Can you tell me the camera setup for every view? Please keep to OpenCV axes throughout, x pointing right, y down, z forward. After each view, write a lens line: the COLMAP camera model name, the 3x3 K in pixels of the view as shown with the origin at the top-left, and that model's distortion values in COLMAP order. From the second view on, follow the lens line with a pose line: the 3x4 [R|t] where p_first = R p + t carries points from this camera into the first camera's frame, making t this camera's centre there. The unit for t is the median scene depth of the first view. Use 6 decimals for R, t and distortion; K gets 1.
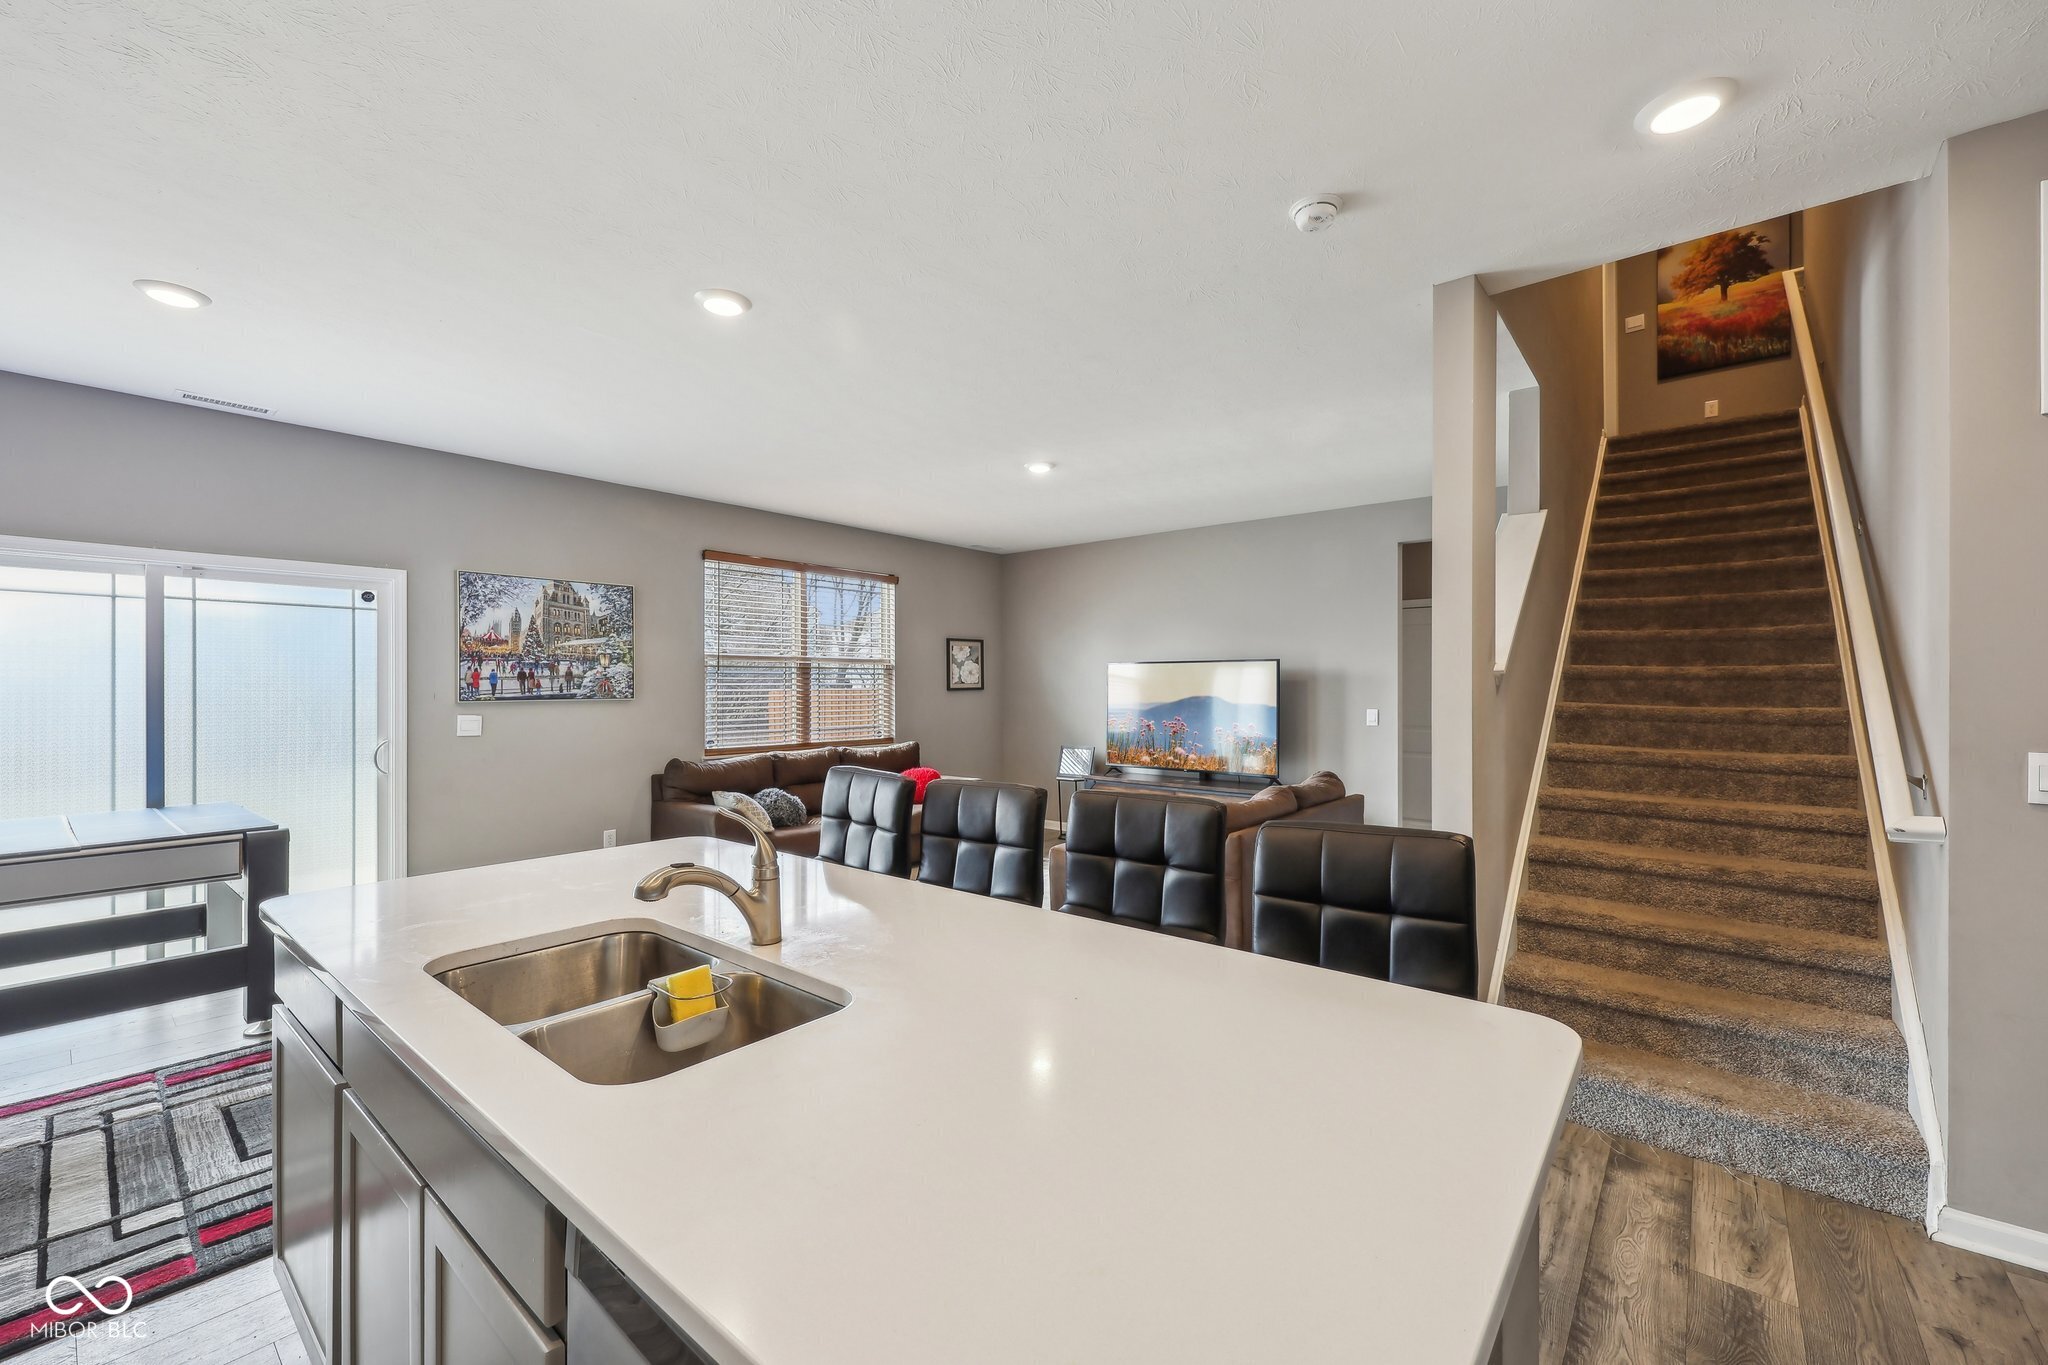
lens RADIAL K [[823.3, 0, 1021.8], [0, 823.3, 684.4], [0, 0, 1]] dist [-0.001642, 0.000513]
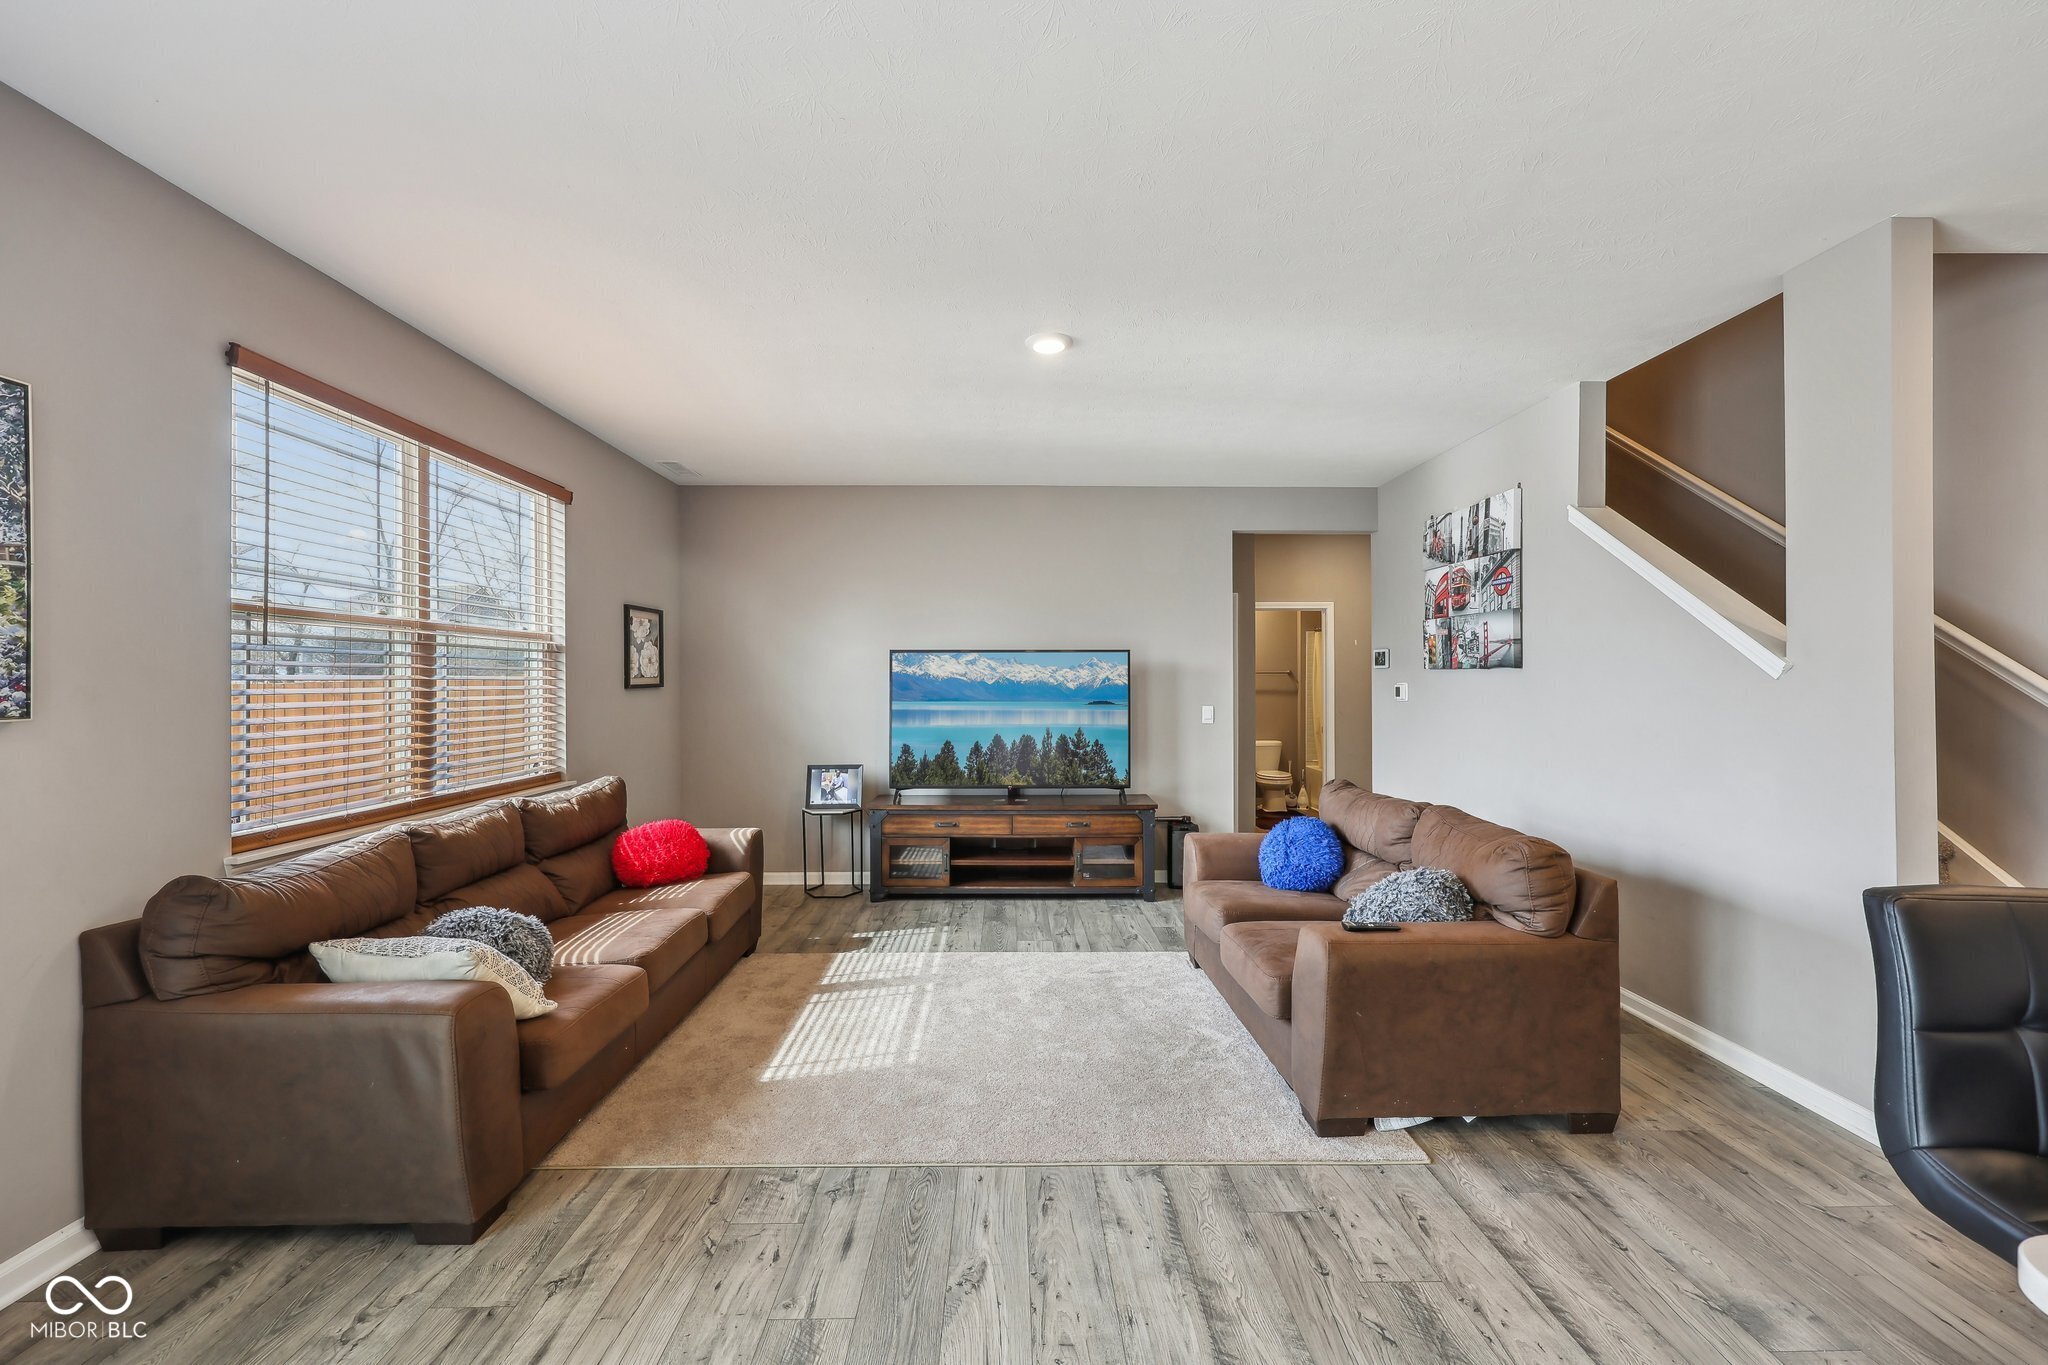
lens RADIAL K [[825.0, 0, 1019.4], [0, 825.0, 680.9], [0, 0, 1]] dist [-0.000293, -0.000185]
pose [[0.757816, 0.000496, 0.652468, -0.400875], [-0.001447, 0.999999, 0.000919, 0.001098], [-0.652467, -0.001641, 0.757816, 0.499424]]
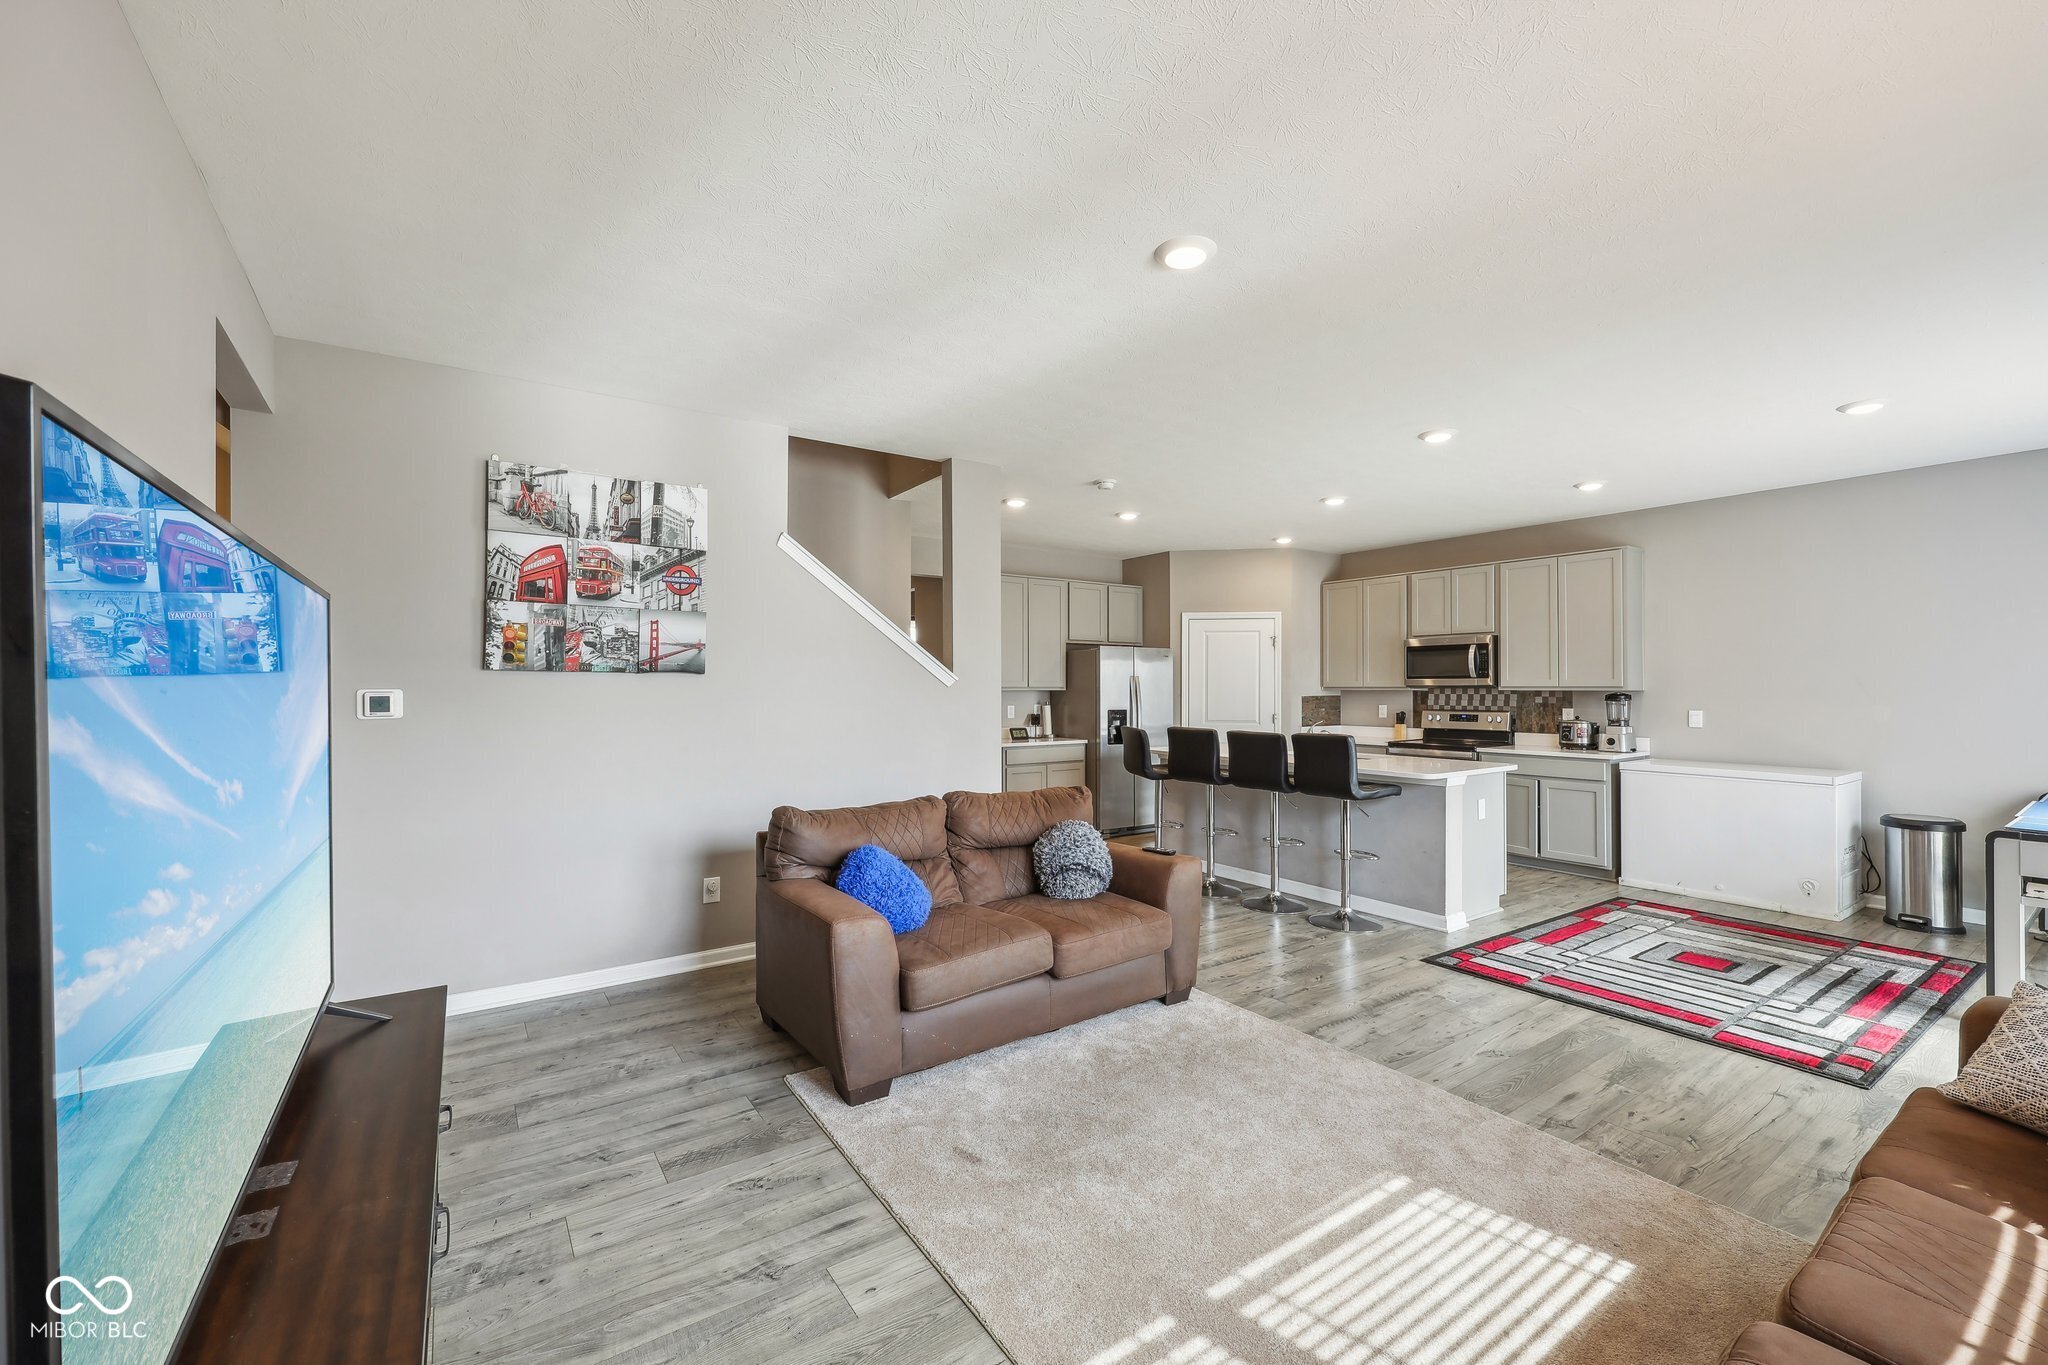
lens RADIAL K [[825.7, 0, 1022.0], [0, 825.7, 683.4], [0, 0, 1]] dist [-0.000070, 0.000112]
pose [[-0.963740, 0.002356, 0.266834, -0.015055], [-0.000426, 0.999946, -0.010367, 0.005375], [-0.266844, -0.010104, -0.963687, 1.446484]]
